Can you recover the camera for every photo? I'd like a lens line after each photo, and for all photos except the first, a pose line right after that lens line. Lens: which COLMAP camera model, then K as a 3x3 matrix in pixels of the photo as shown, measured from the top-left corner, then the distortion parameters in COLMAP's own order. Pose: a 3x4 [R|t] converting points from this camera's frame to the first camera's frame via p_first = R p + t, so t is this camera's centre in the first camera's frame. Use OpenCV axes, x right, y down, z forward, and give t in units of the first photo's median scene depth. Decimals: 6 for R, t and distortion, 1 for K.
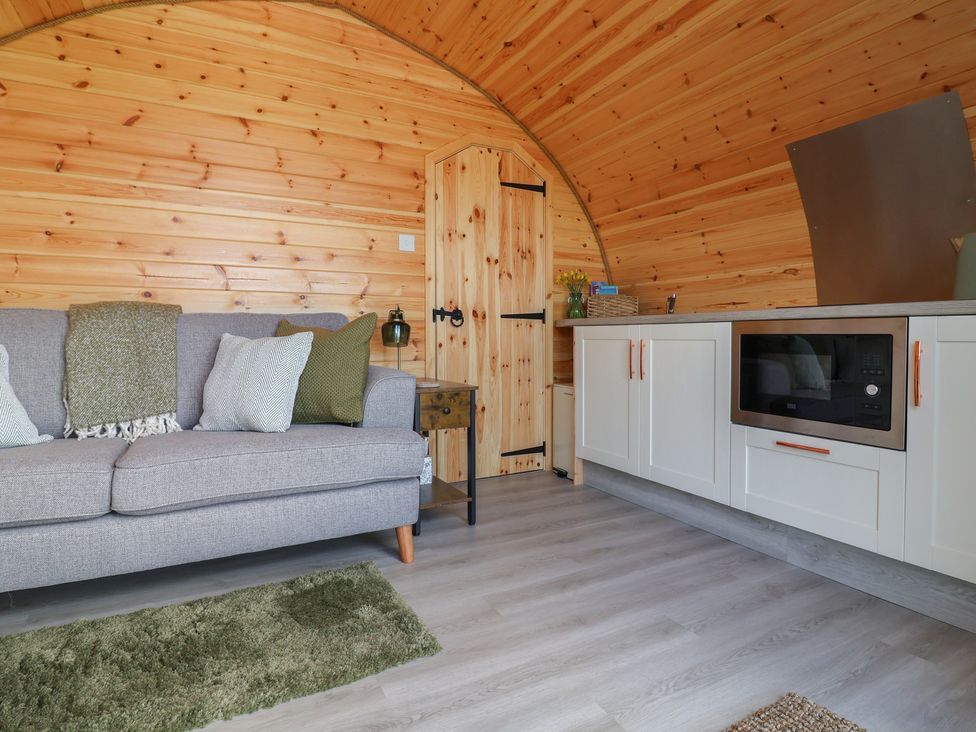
lens RADIAL K [[544.2, 0, 493.3], [0, 544.2, 350.4], [0, 0, 1]] dist [0.001722, -0.017005]
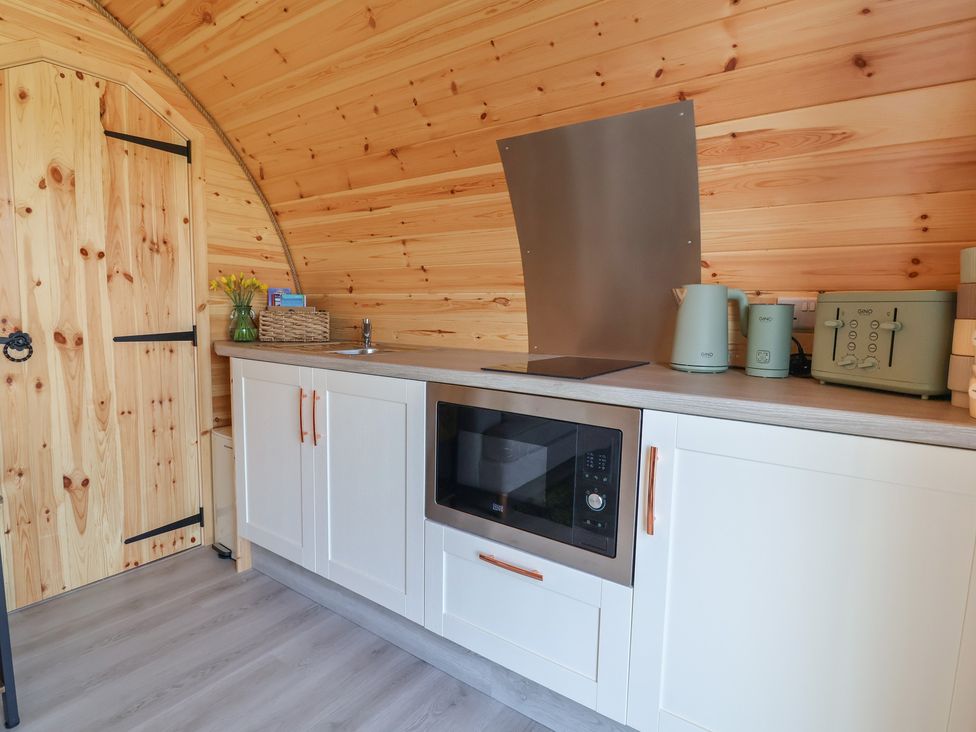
lens RADIAL K [[512.8, 0, 487.3], [0, 512.8, 363.4], [0, 0, 1]] dist [0.001719, -0.013704]
pose [[0.891539, -0.024112, 0.452301, 0.168212], [-0.010610, 0.997196, 0.074074, -0.103962], [-0.452819, -0.070839, 0.888784, 0.299729]]
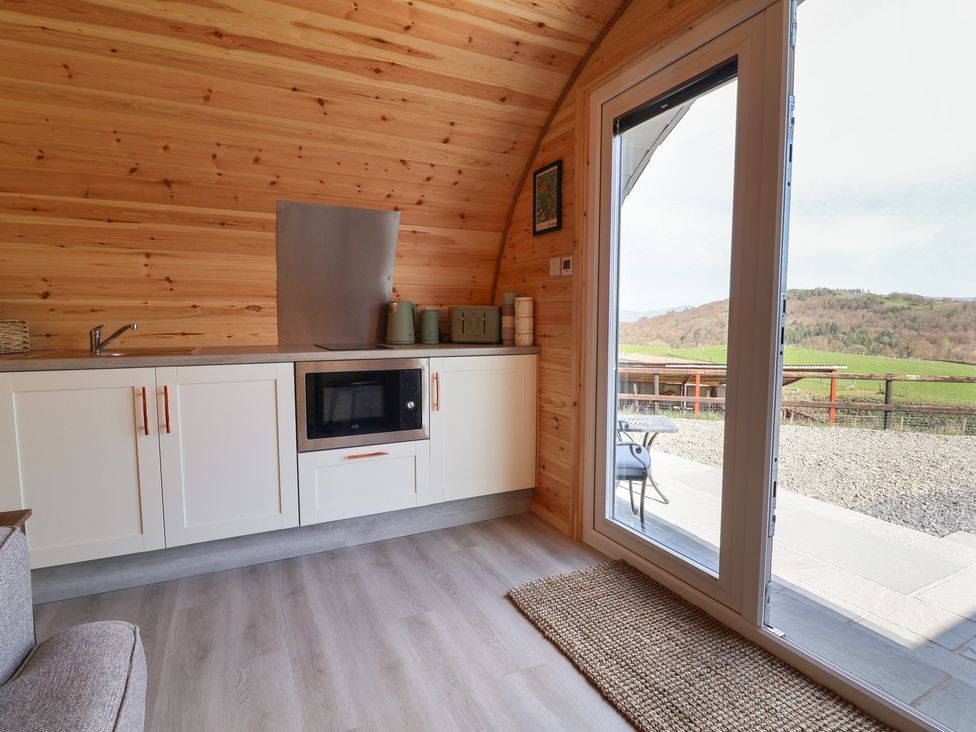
lens RADIAL K [[512.8, 0, 487.3], [0, 512.8, 363.4], [0, 0, 1]] dist [0.001719, -0.013704]
pose [[0.028790, -0.082888, 0.996143, -0.475558], [0.025664, 0.996289, 0.082158, -0.102323], [-0.999256, 0.023199, 0.030811, 0.474210]]
